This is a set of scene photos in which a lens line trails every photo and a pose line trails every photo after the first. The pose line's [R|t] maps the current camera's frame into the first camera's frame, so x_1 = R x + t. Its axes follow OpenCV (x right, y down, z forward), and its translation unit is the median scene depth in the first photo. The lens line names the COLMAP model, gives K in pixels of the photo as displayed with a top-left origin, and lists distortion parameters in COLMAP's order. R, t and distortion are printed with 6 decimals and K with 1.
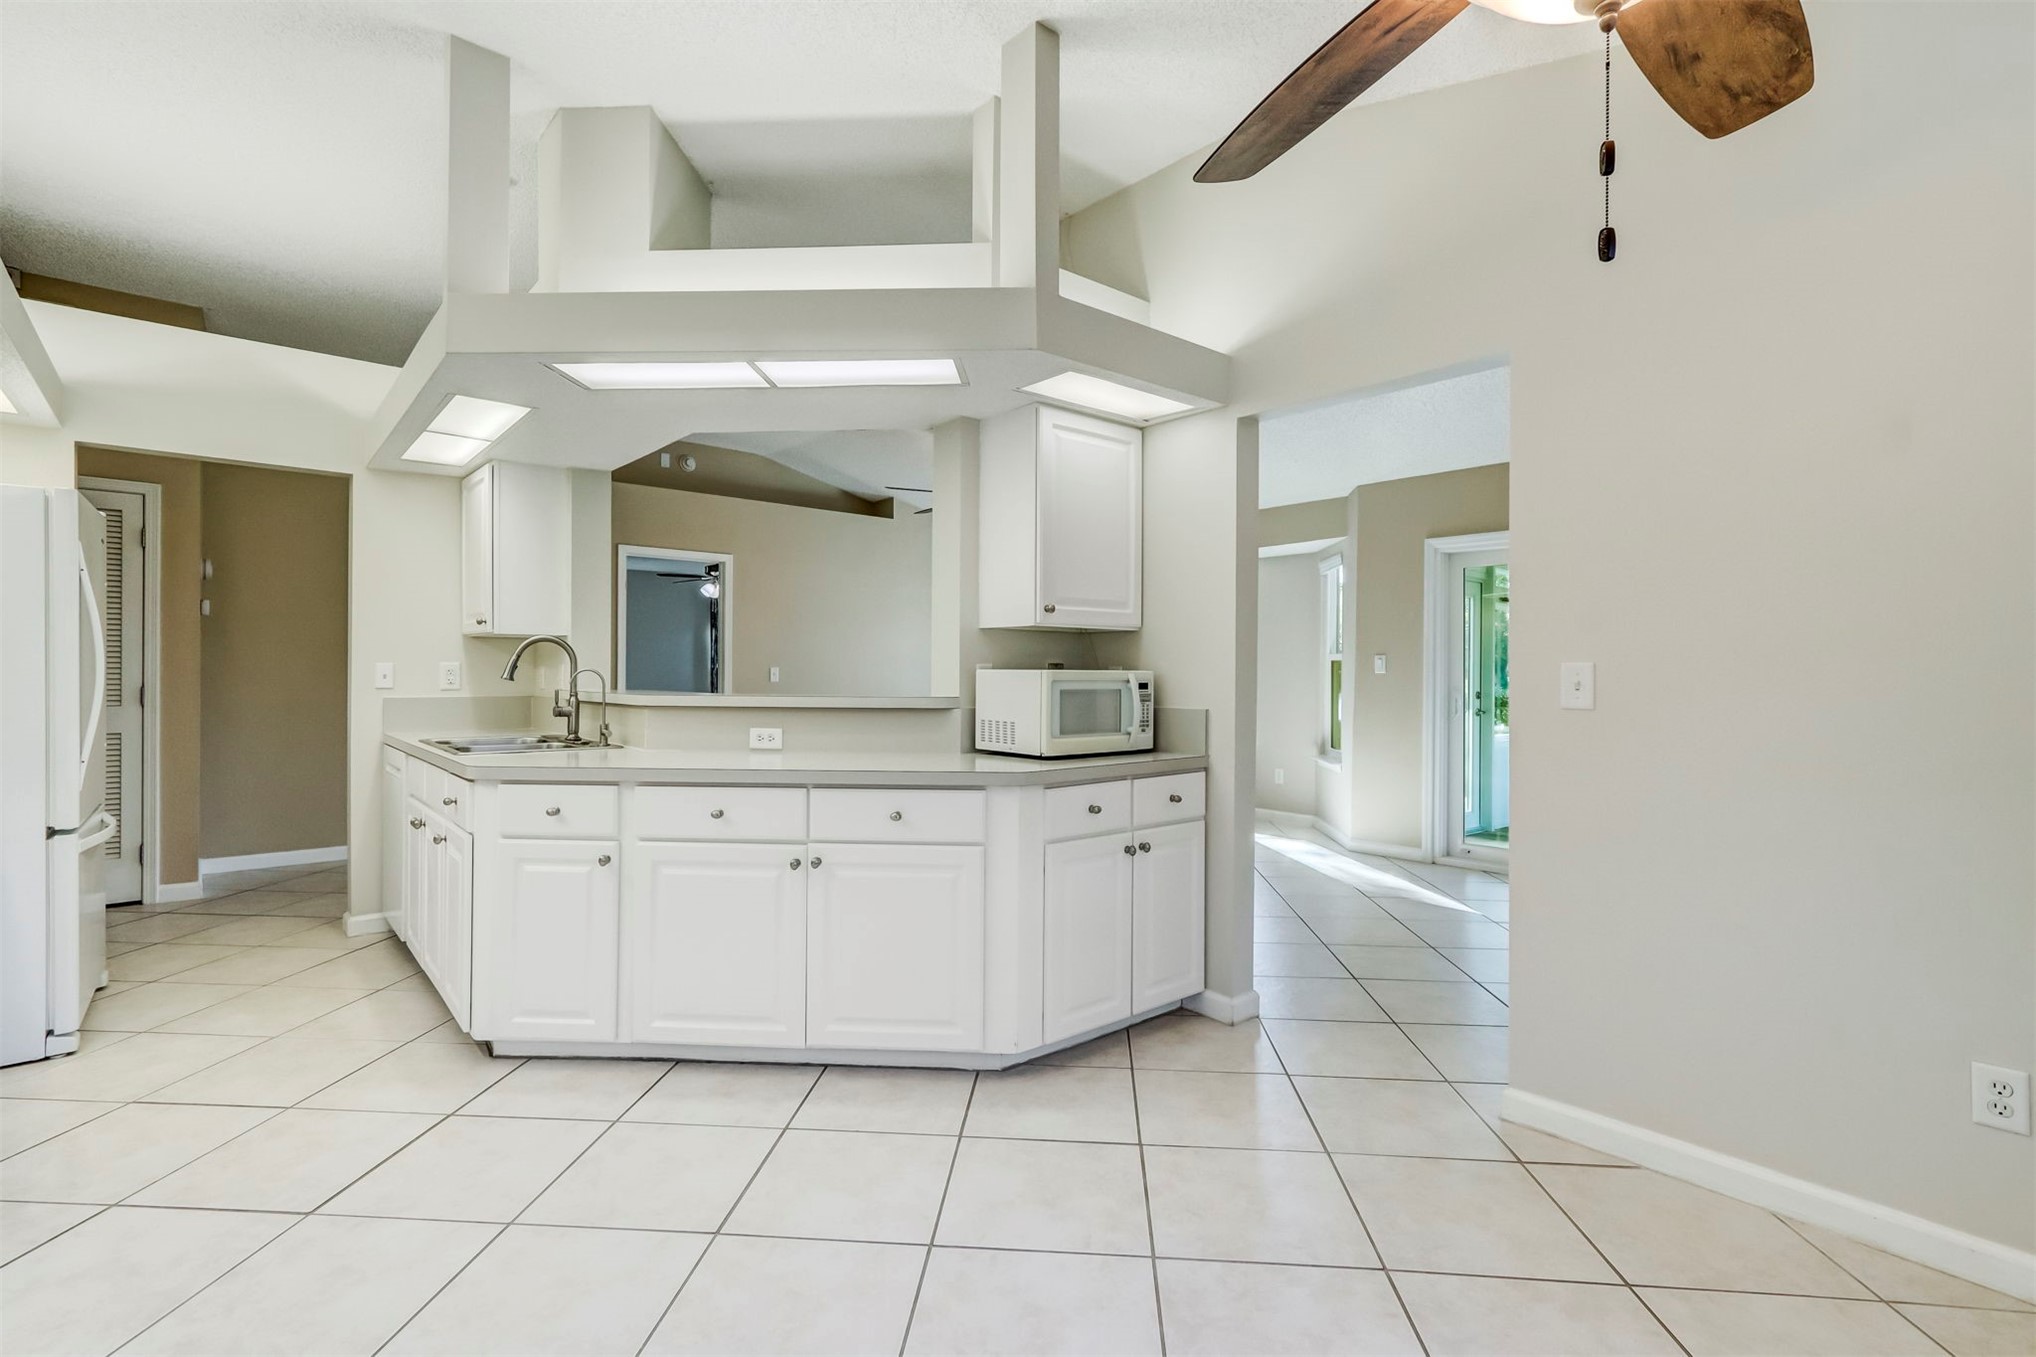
lens RADIAL K [[949.6, 0, 1023.3], [0, 949.6, 673.9], [0, 0, 1]] dist [-0.001864, 0.002105]
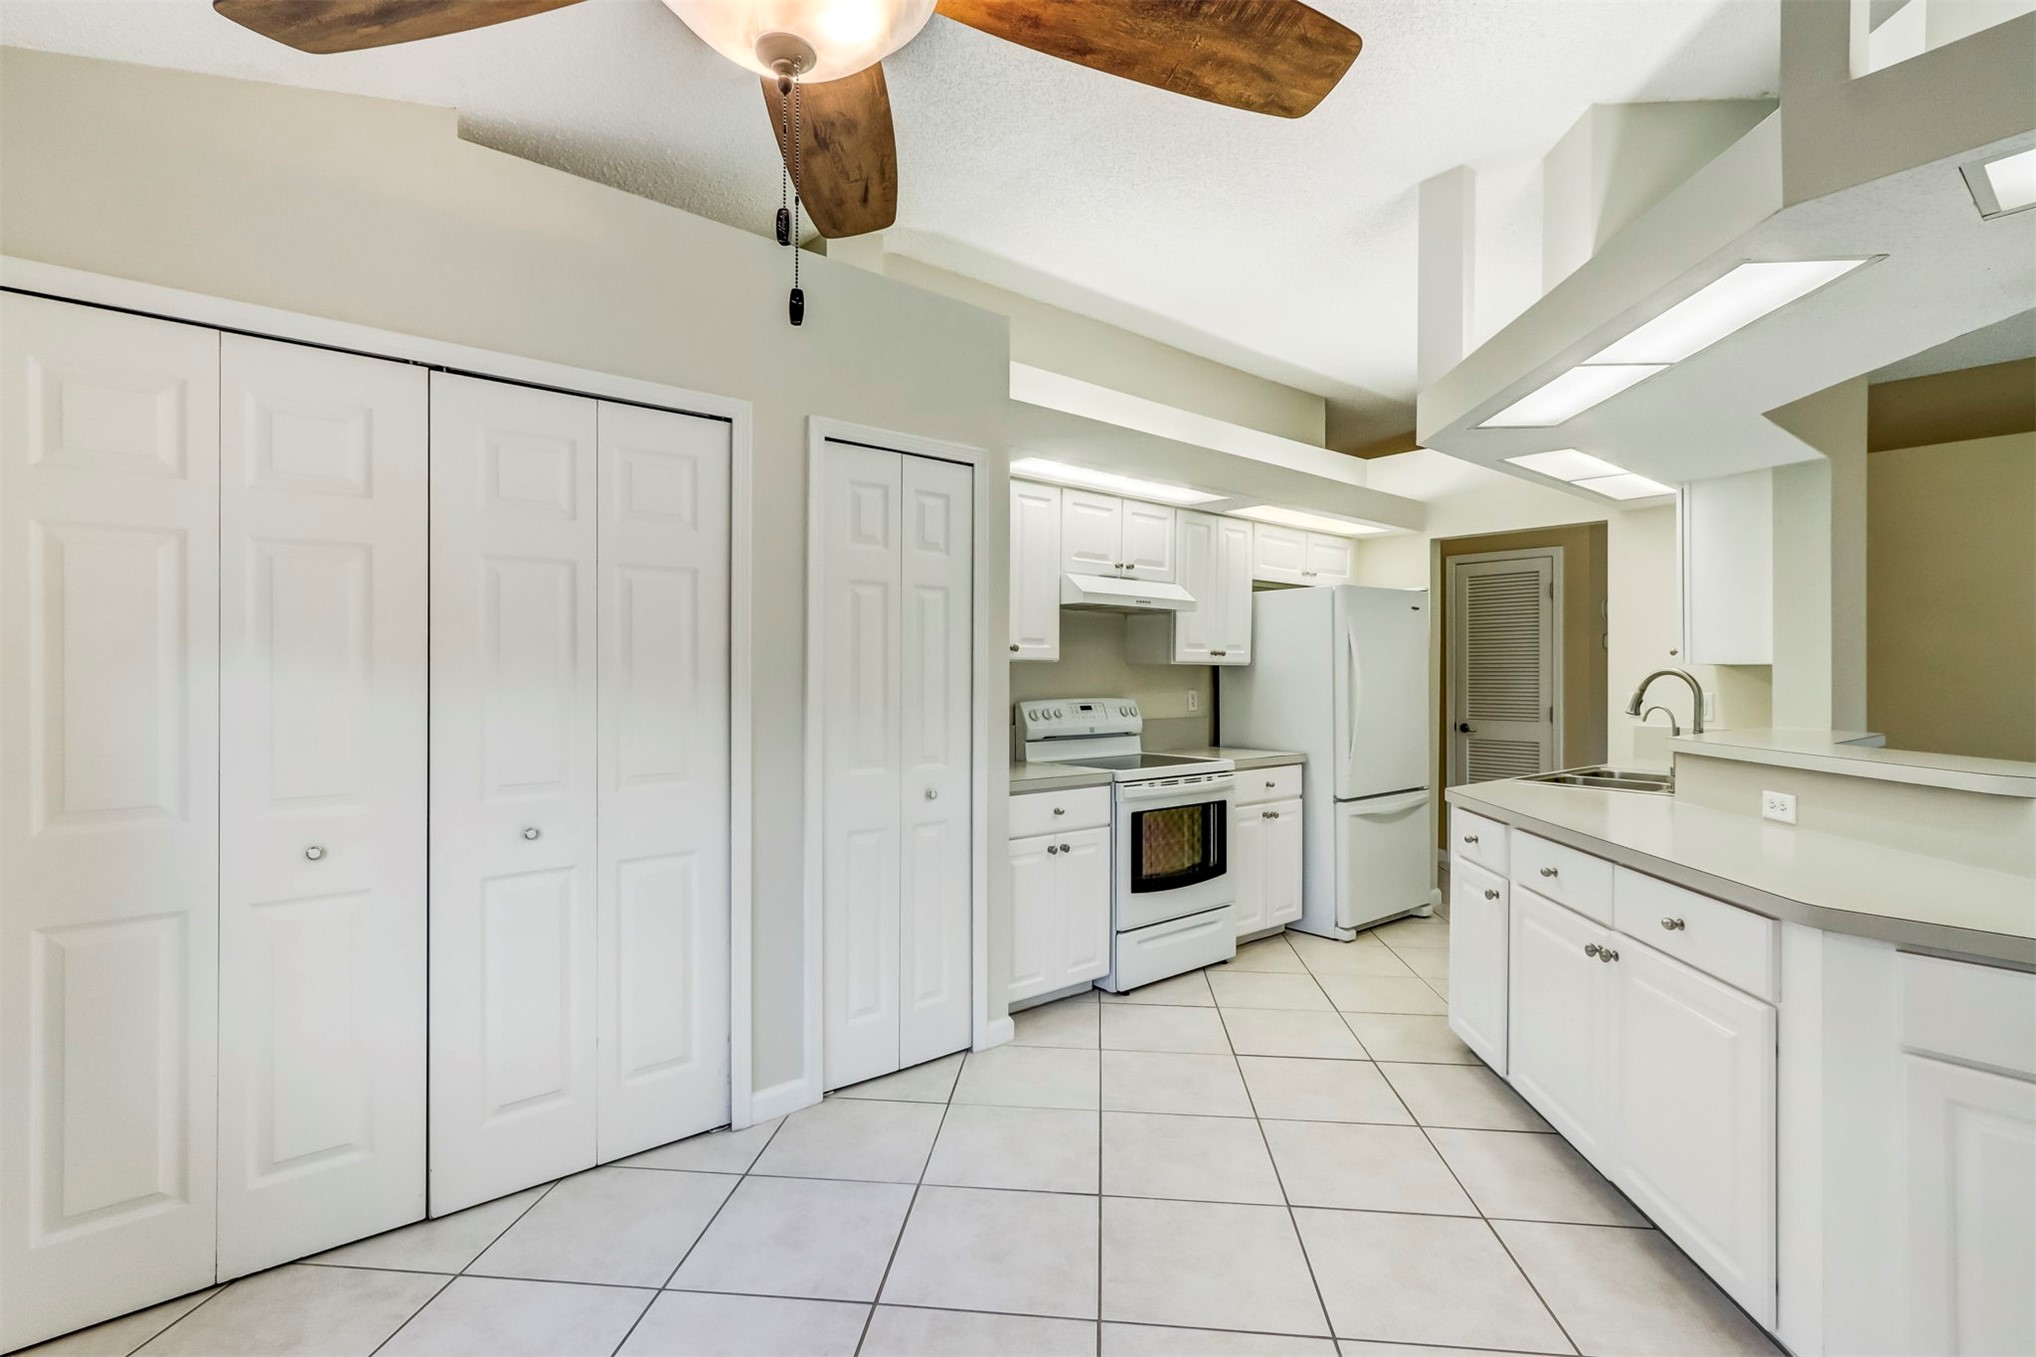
lens RADIAL K [[949.6, 0, 1003.9], [0, 949.6, 673.3], [0, 0, 1]] dist [-0.001864, 0.002105]
pose [[-0.022940, -0.003507, -0.999731, 0.495312], [-0.010810, 0.999936, -0.003260, -0.028525], [0.999678, 0.010732, -0.022977, 0.403504]]
